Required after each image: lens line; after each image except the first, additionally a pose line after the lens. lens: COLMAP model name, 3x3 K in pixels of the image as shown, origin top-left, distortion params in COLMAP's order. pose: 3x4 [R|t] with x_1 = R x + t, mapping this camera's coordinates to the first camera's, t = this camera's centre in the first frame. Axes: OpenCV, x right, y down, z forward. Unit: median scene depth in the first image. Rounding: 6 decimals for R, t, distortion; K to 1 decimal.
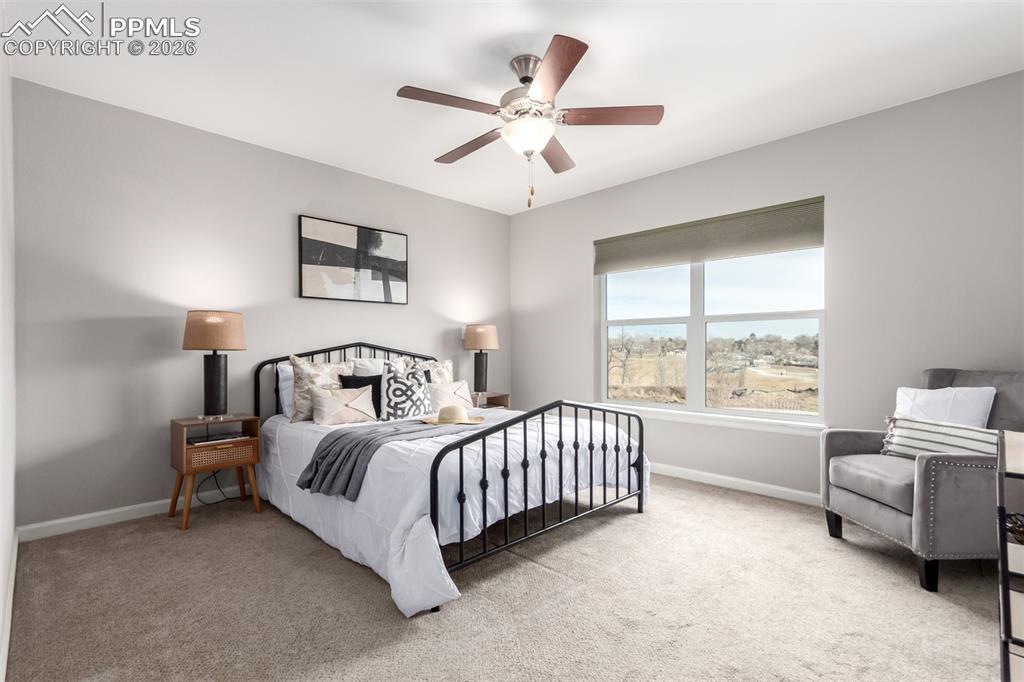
lens RADIAL K [[478.3, 0, 514.7], [0, 478.3, 349.3], [0, 0, 1]] dist [0.004354, 0.000973]
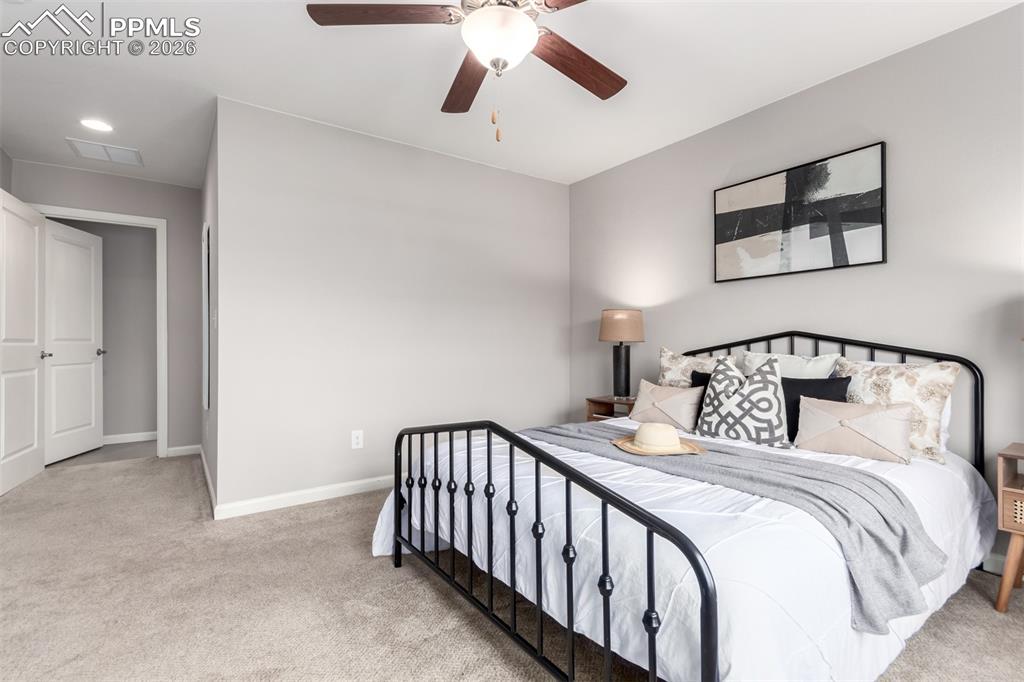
lens RADIAL K [[479.7, 0, 512.0], [0, 479.7, 341.0], [0, 0, 1]] dist [0.001496, 0.000511]
pose [[-0.160392, -0.001014, -0.987053, 0.481889], [0.002401, 0.999996, -0.001418, 0.000540], [0.987050, -0.002598, -0.160389, 0.752390]]
